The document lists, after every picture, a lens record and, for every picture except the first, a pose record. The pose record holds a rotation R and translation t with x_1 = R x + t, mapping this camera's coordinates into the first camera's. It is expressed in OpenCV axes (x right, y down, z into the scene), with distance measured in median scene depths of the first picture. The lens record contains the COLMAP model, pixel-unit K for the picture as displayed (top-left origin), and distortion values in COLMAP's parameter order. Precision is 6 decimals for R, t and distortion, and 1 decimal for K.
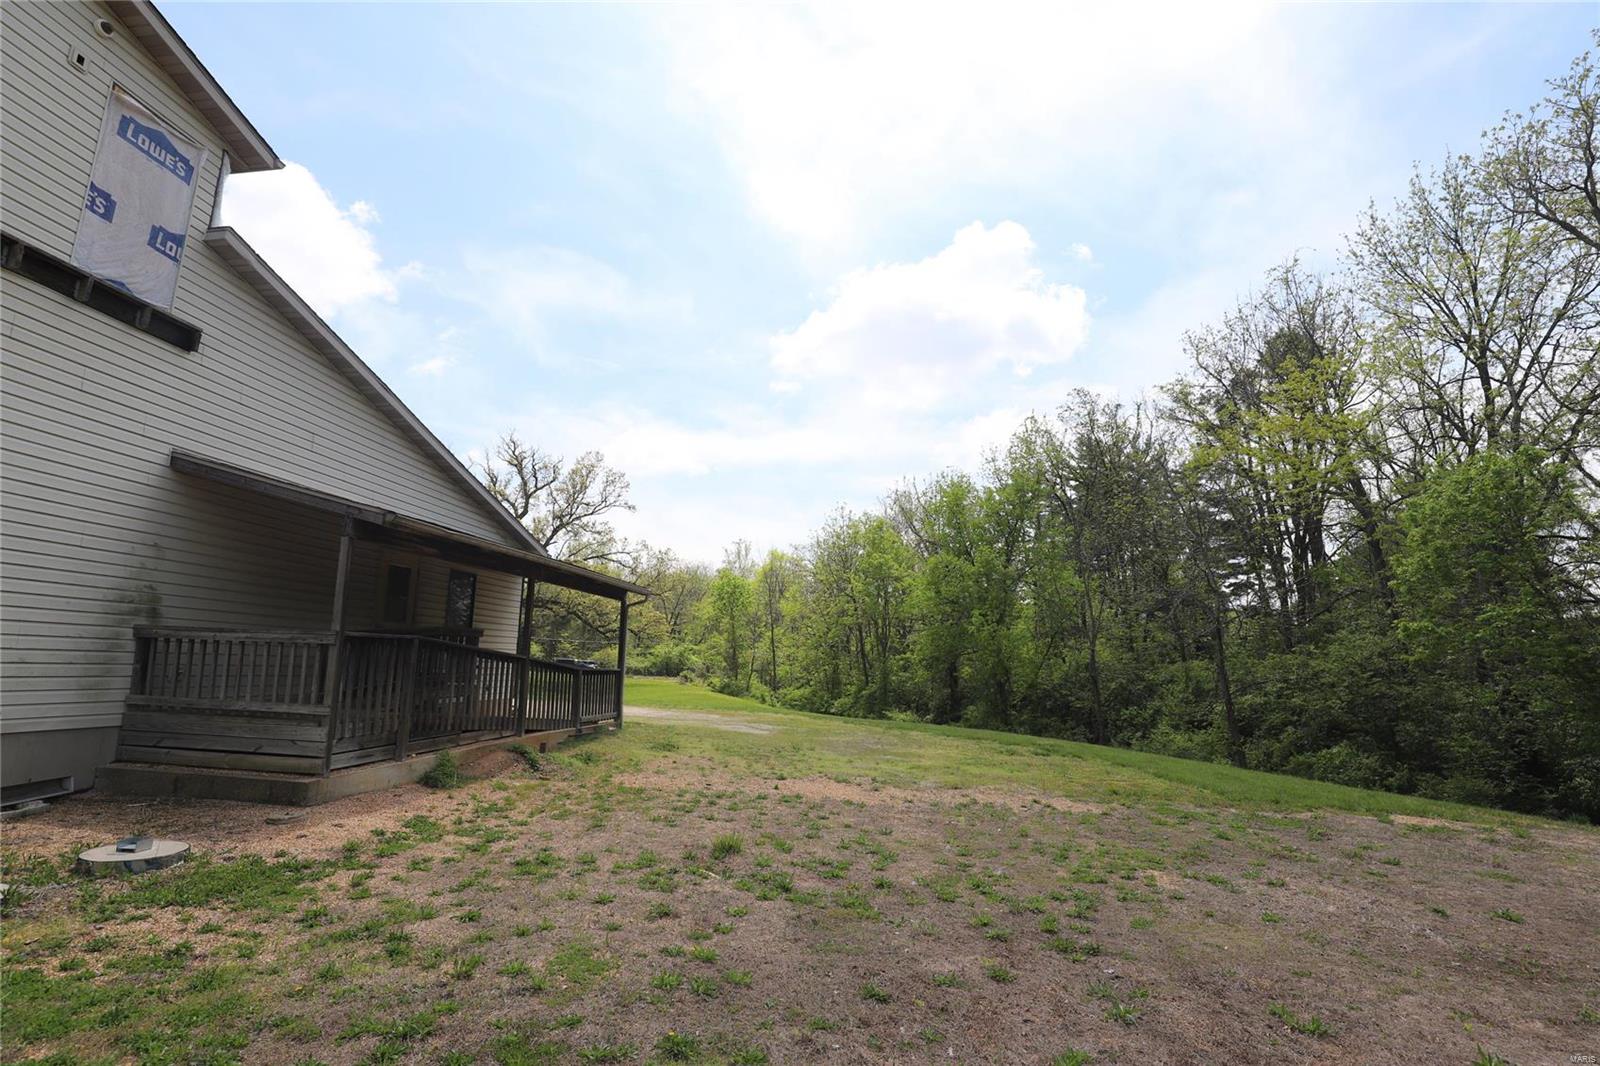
lens RADIAL K [[734.7, 0, 800.0], [0, 734.7, 533.0], [0, 0, 1]] dist [-0.028187, -0.000075]
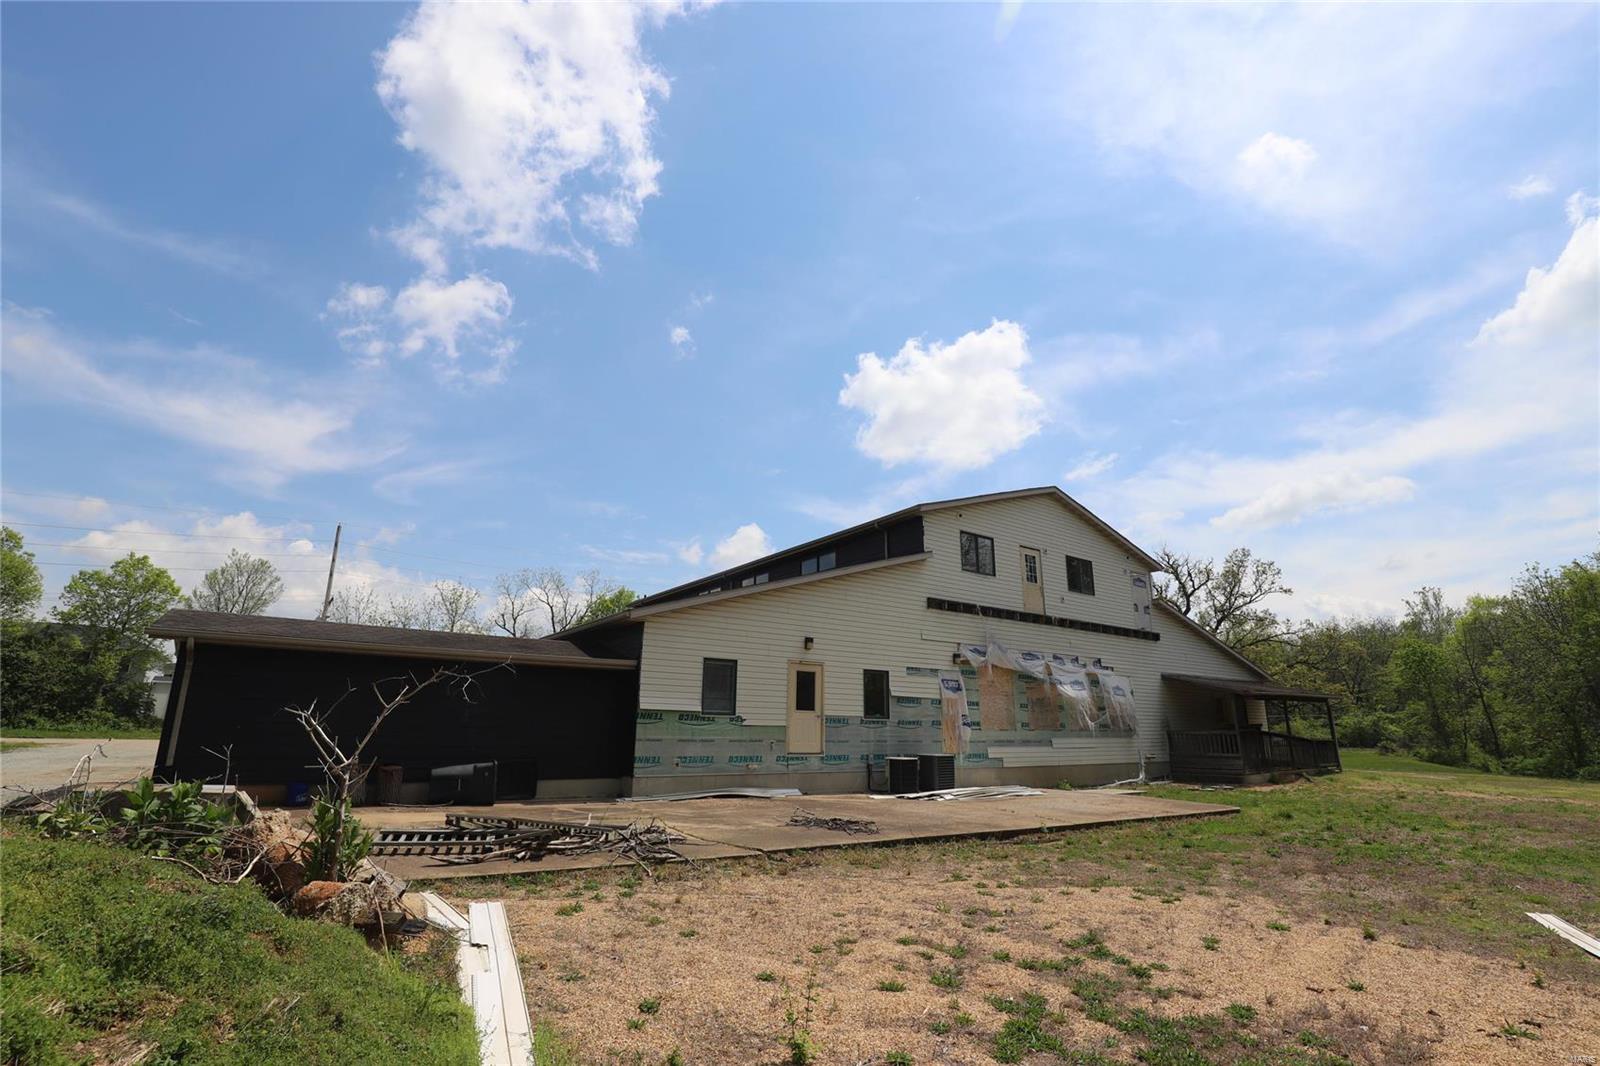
lens RADIAL K [[755.0, 0, 800.0], [0, 755.0, 533.0], [0, 0, 1]] dist [-0.018175, -0.000095]
pose [[0.695037, -0.204365, -0.689317, 0.056483], [0.141366, 0.978881, -0.147674, -0.059439], [0.704939, 0.005193, 0.709249, -0.322890]]
